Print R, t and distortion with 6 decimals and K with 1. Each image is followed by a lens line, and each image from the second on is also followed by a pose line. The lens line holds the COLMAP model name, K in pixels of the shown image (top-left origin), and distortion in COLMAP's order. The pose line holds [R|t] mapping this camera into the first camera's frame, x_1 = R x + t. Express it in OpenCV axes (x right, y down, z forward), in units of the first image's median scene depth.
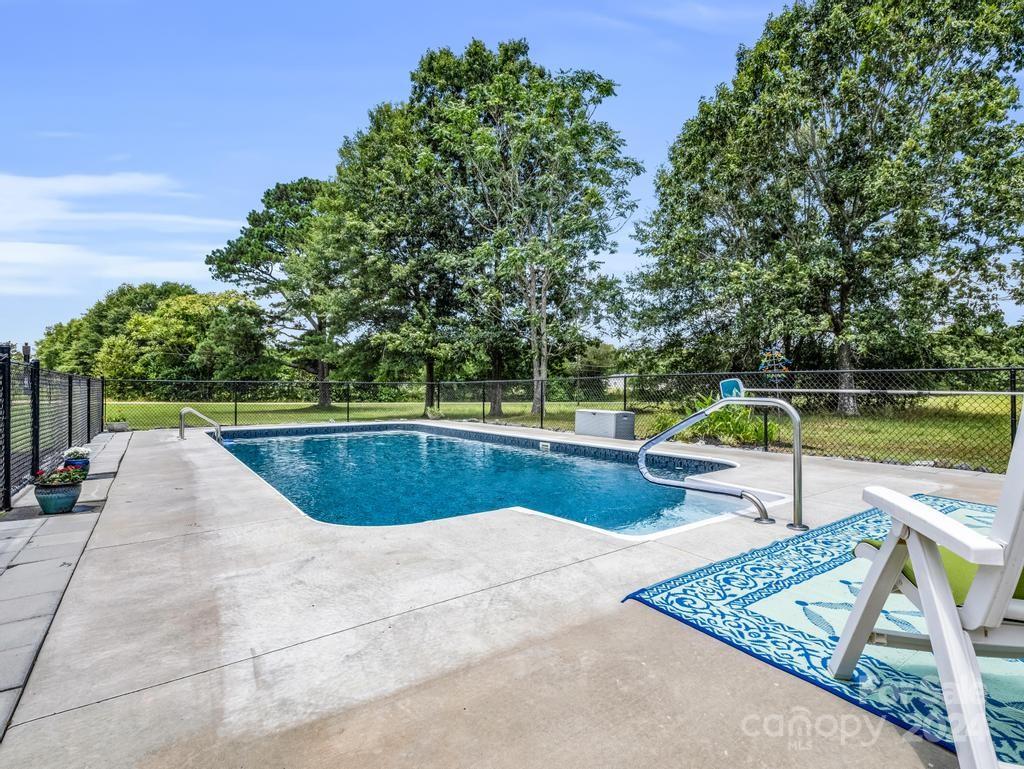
lens RADIAL K [[509.4, 0, 512.0], [0, 509.4, 384.5], [0, 0, 1]] dist [-0.001370, -0.000328]
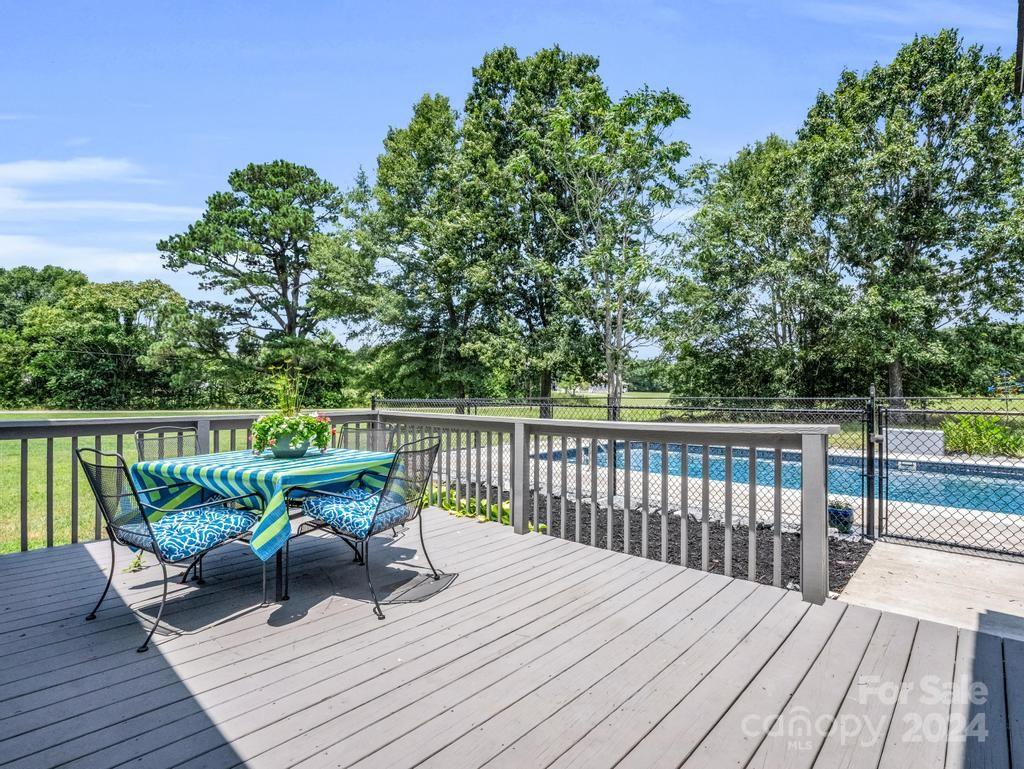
lens RADIAL K [[509.4, 0, 512.0], [0, 509.4, 384.5], [0, 0, 1]] dist [-0.001370, -0.000328]
pose [[0.974517, 0.002468, 0.224301, -0.204889], [-0.001742, 0.999993, -0.003437, -0.008176], [-0.224308, 0.002958, 0.974514, 0.031725]]
